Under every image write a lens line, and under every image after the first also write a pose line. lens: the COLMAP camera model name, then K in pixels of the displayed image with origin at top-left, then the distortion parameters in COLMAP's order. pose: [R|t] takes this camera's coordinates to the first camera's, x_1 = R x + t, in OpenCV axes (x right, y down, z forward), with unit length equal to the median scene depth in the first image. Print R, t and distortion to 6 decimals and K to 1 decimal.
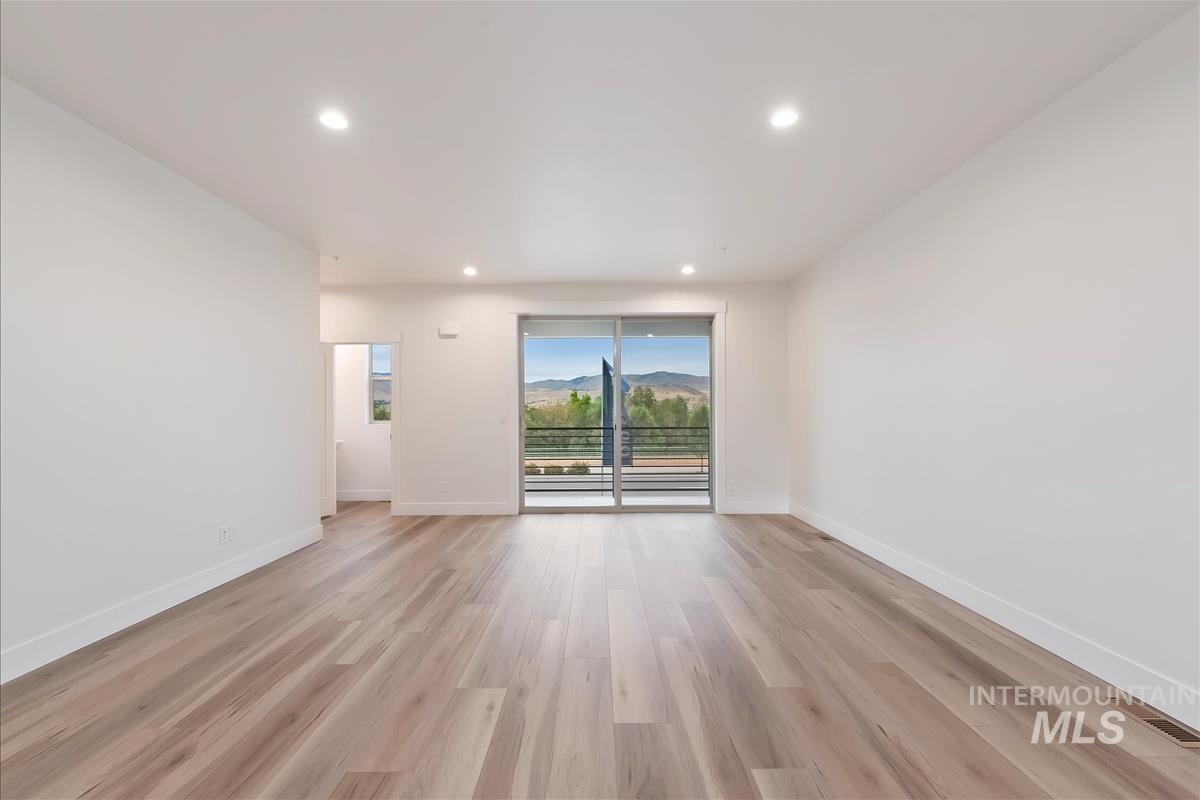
lens RADIAL K [[519.5, 0, 599.4], [0, 519.5, 412.7], [0, 0, 1]] dist [-0.000632, -0.000393]
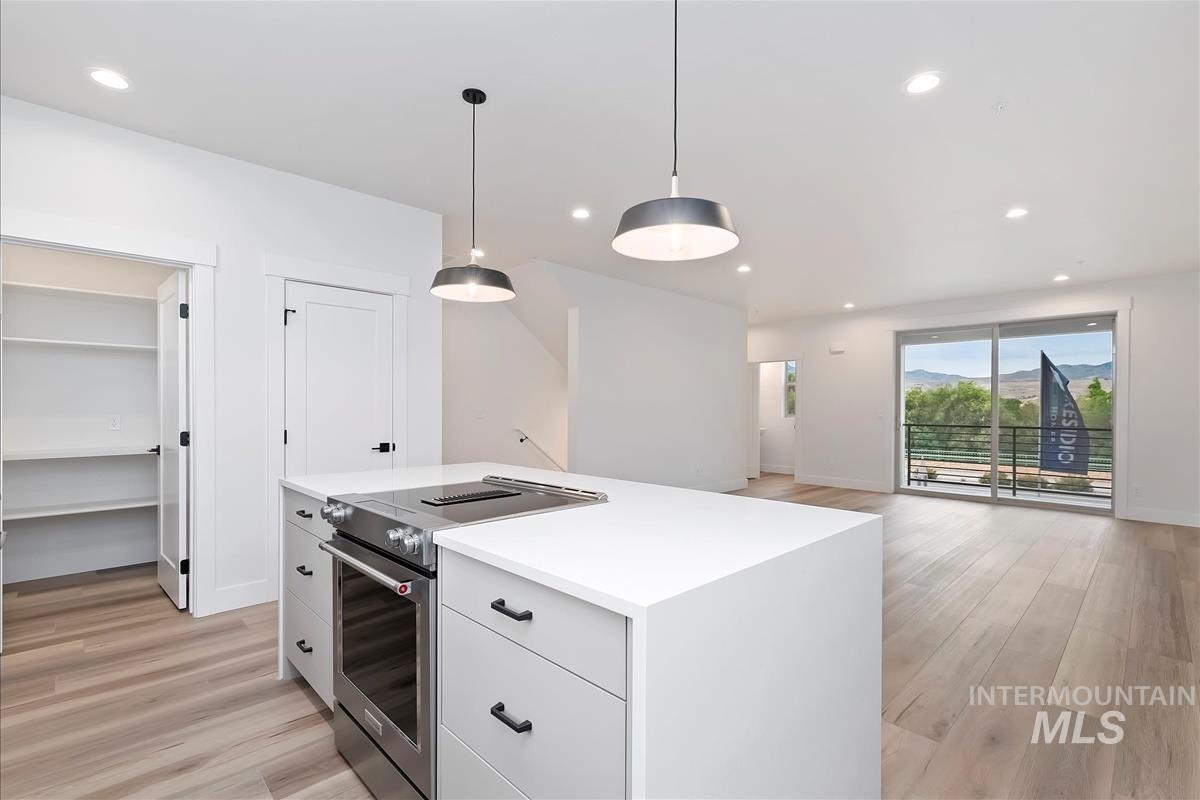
lens RADIAL K [[519.5, 0, 599.4], [0, 519.5, 412.7], [0, 0, 1]] dist [-0.000632, -0.000393]
pose [[0.683776, 0.015797, -0.729521, 0.261929], [-0.008667, 0.999871, 0.013528, -0.006350], [0.729641, -0.002928, 0.683825, -0.347708]]
